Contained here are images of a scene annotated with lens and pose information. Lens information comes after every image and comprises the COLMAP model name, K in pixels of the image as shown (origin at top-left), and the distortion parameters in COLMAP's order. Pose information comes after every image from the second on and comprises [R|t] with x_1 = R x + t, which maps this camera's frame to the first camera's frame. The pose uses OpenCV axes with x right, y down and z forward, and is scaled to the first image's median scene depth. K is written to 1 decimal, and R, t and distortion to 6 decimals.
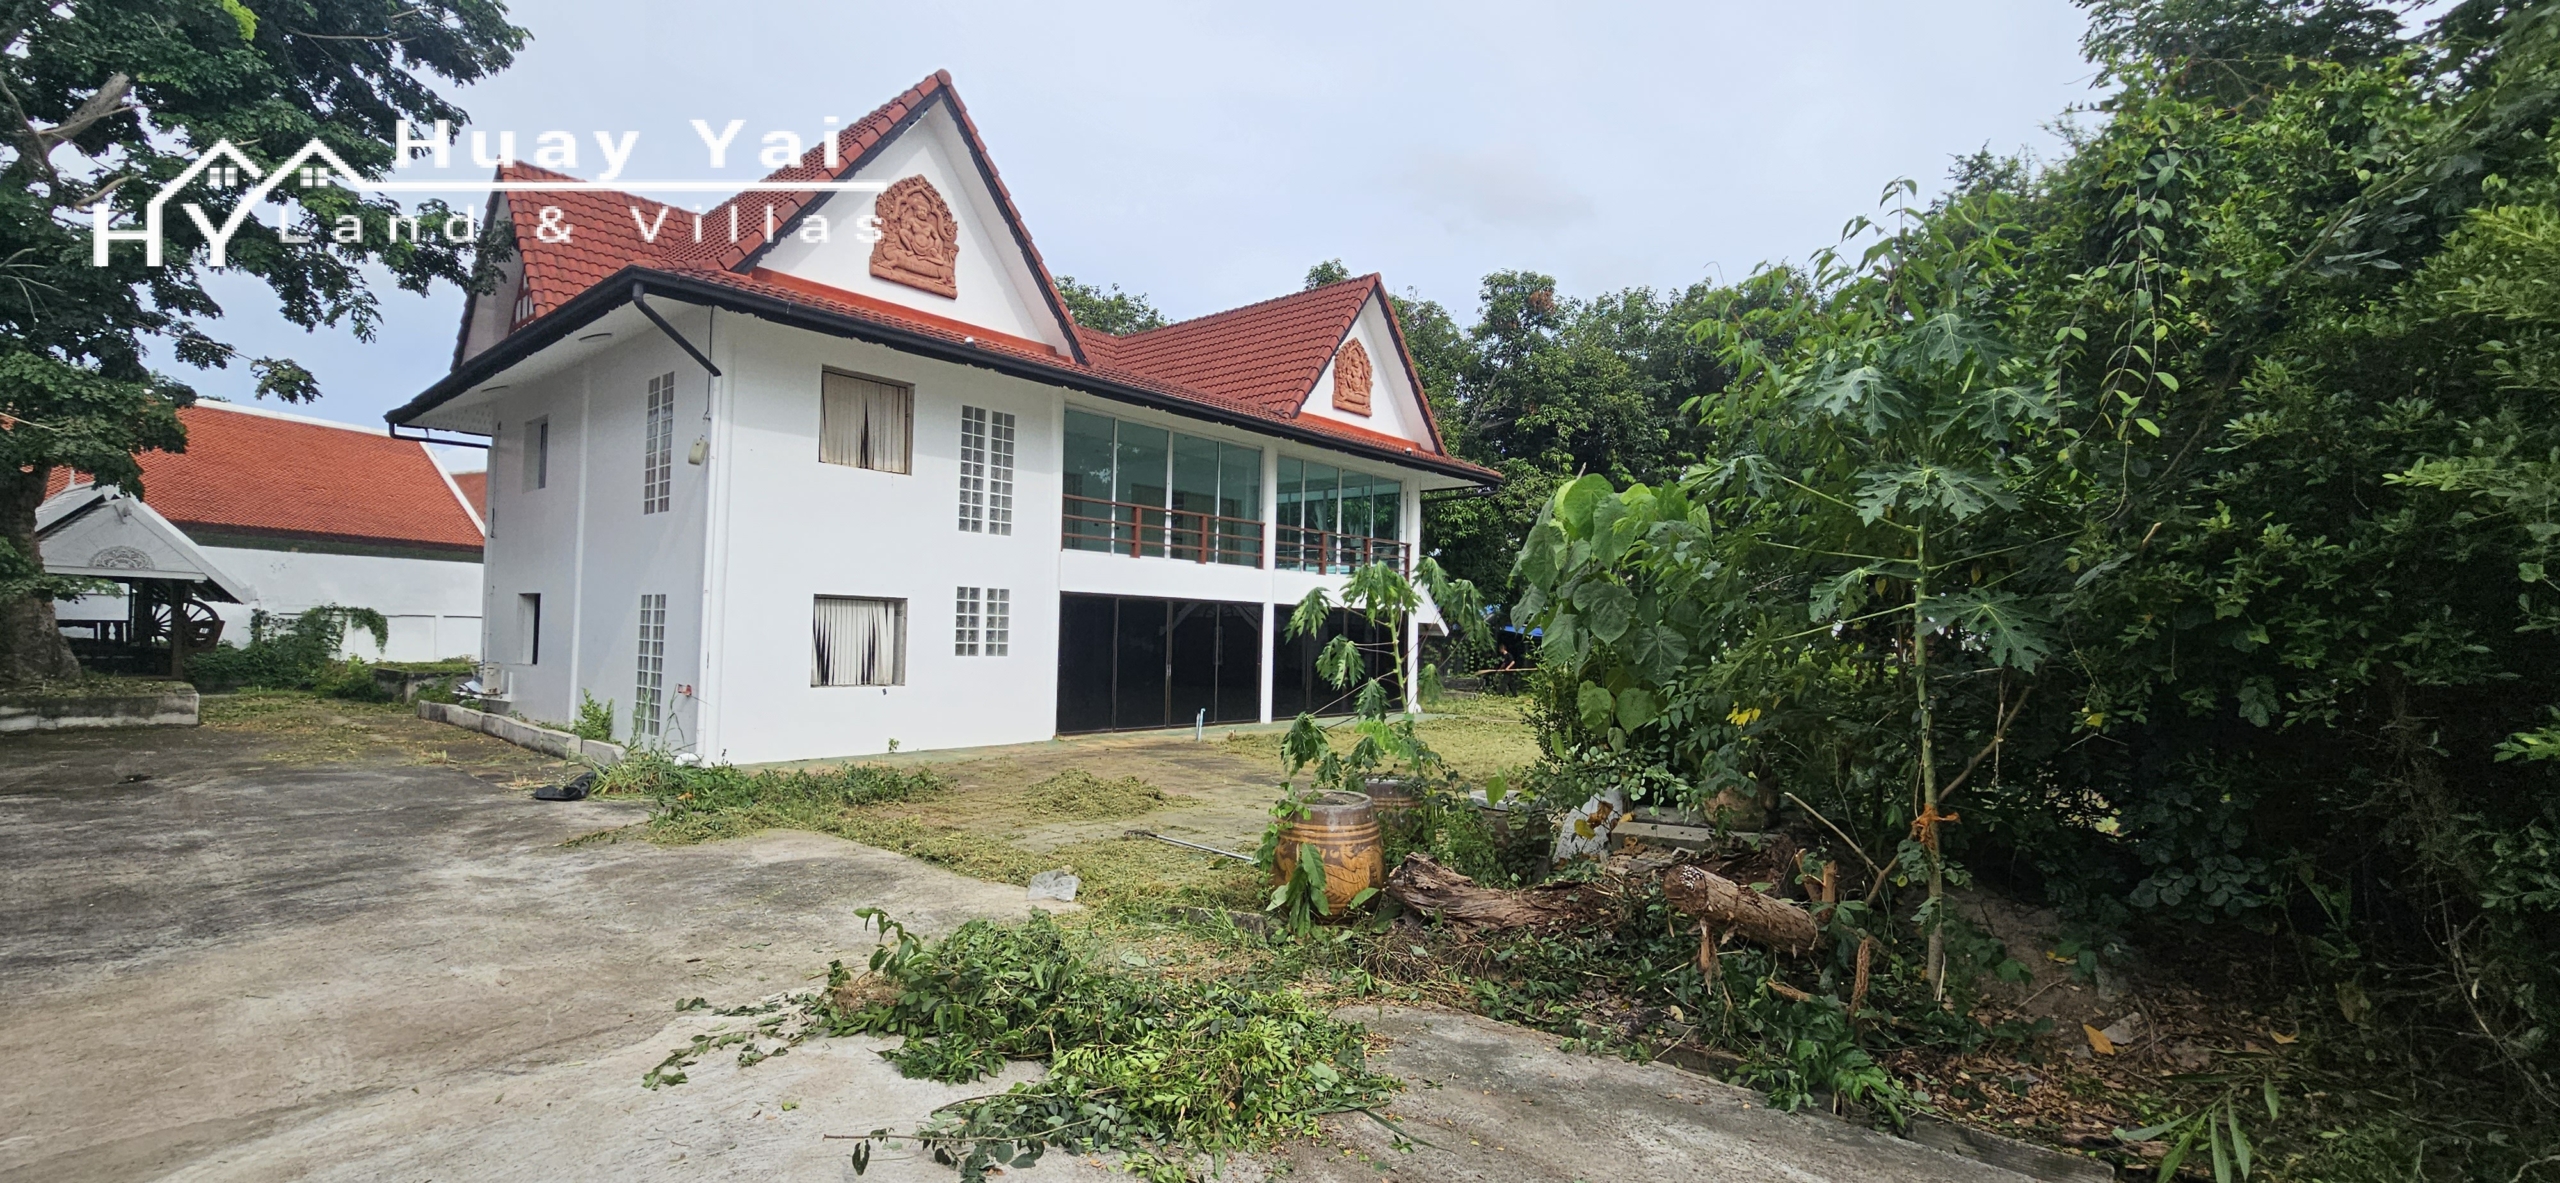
lens RADIAL K [[1054.2, 0, 1274.4], [0, 1054.2, 606.0], [0, 0, 1]] dist [0.002038, -0.001040]
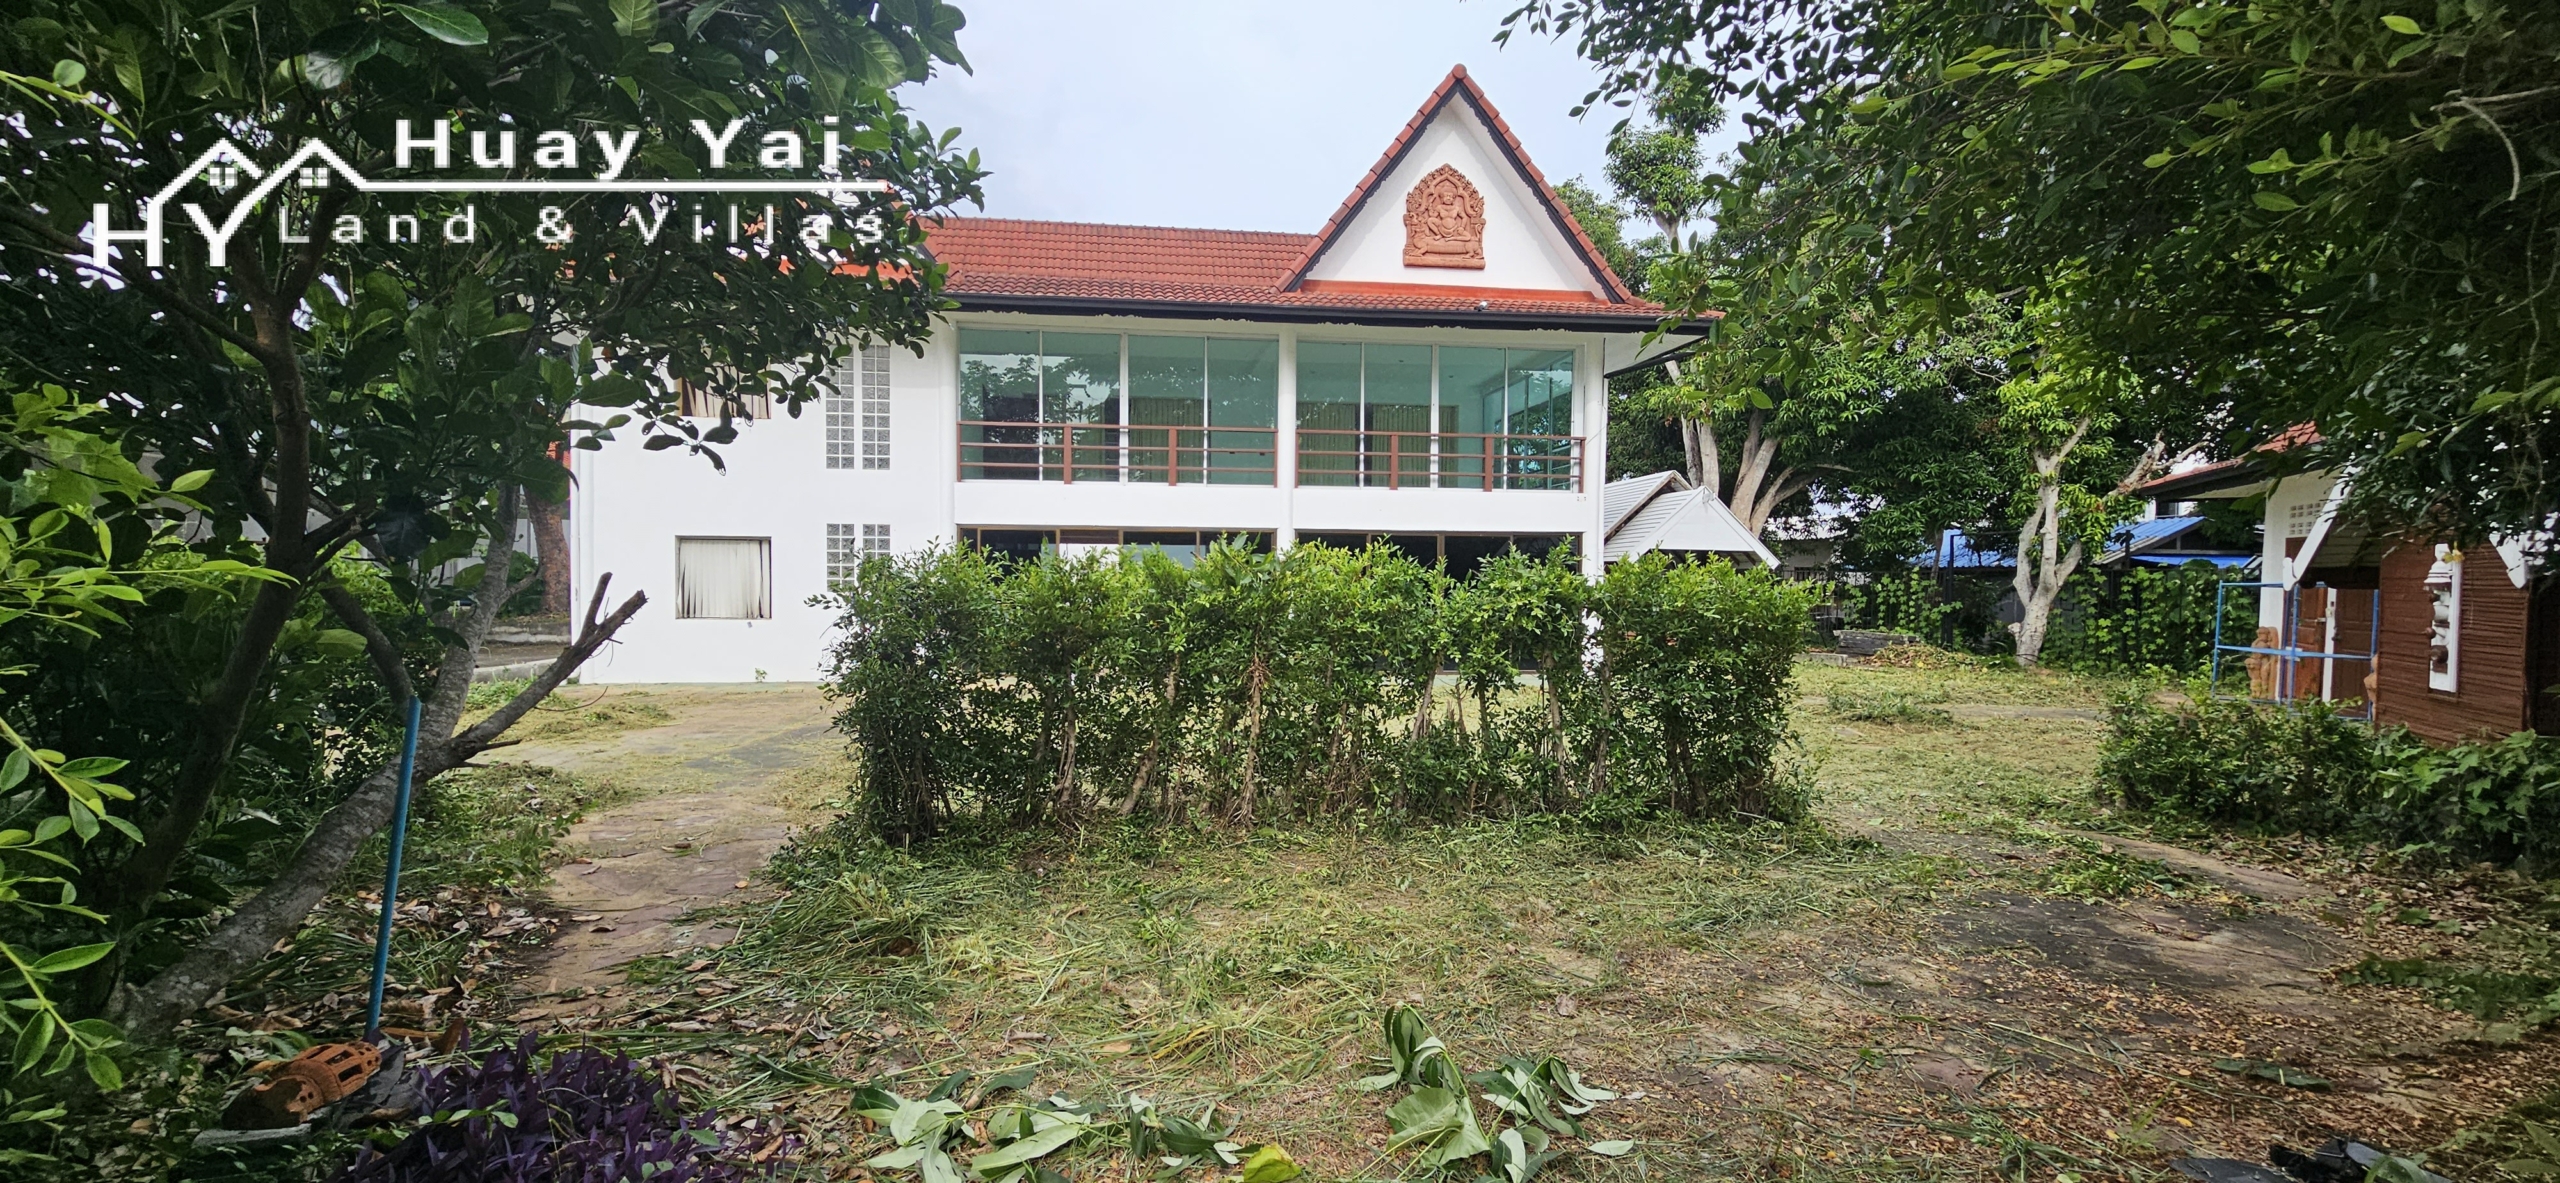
lens RADIAL K [[1054.2, 0, 1258.8], [0, 1054.2, 601.1], [0, 0, 1]] dist [0.002038, -0.001040]
pose [[0.749063, -0.002891, -0.662493, 0.616421], [0.027510, 0.999264, 0.026744, 0.036424], [0.661928, -0.038258, 0.748591, 0.459979]]
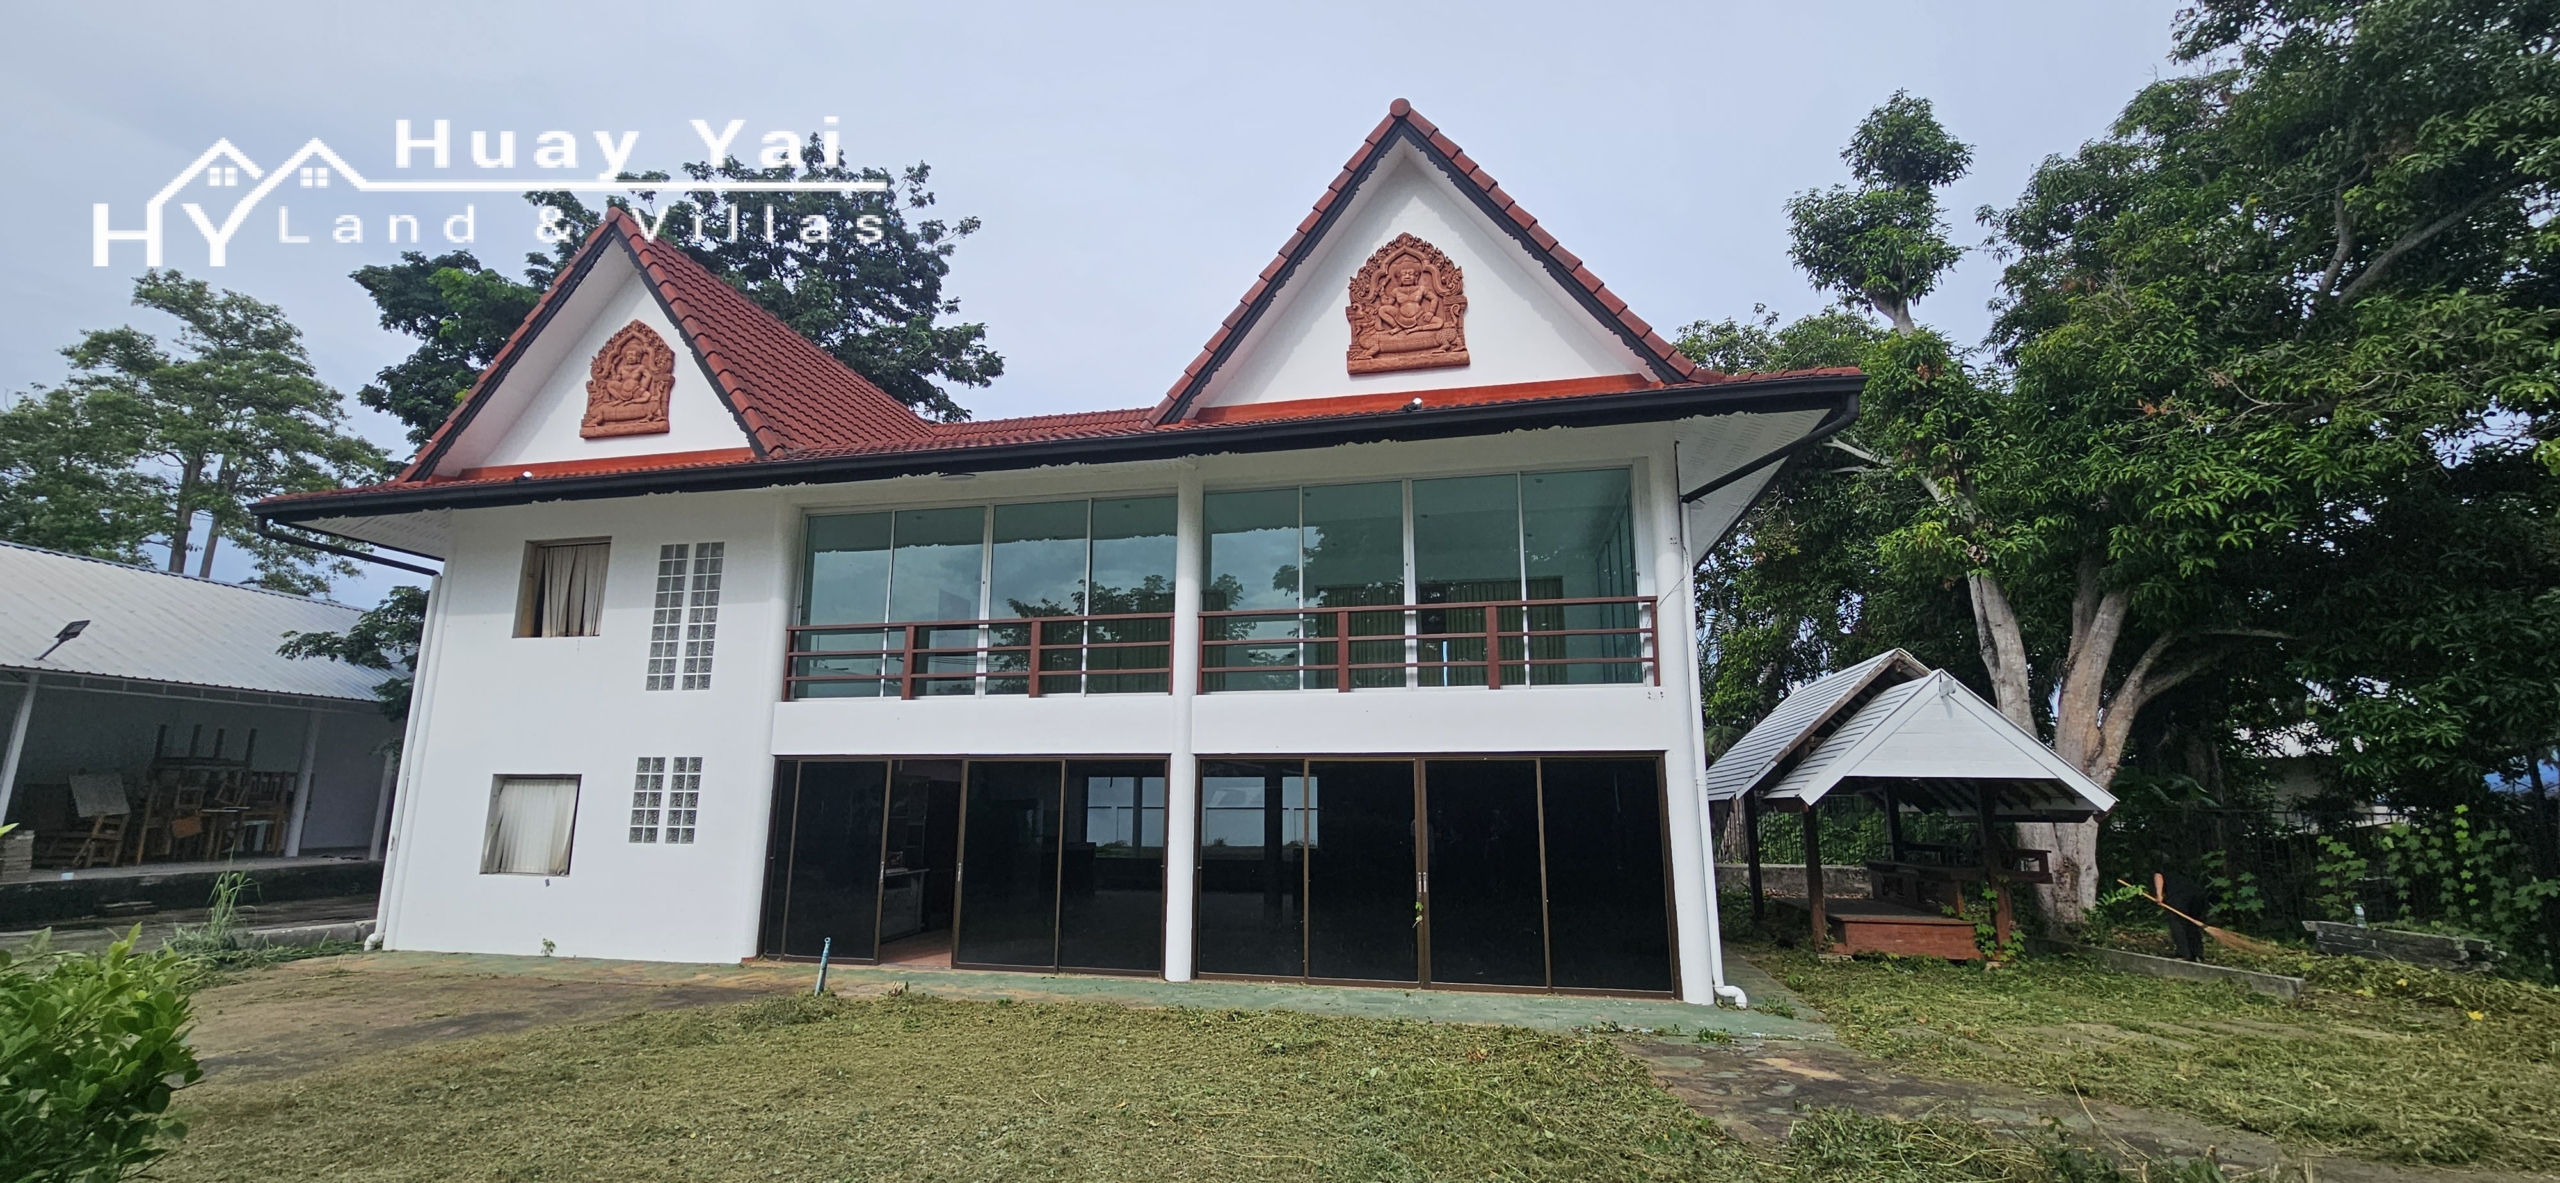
lens RADIAL K [[1054.2, 0, 1258.5], [0, 1054.2, 604.1], [0, 0, 1]] dist [0.002038, -0.001040]
pose [[0.477928, -0.185343, -0.858623, 0.606152], [0.027633, 0.980174, -0.196200, 0.036023], [0.877964, 0.070043, 0.473574, 0.924120]]
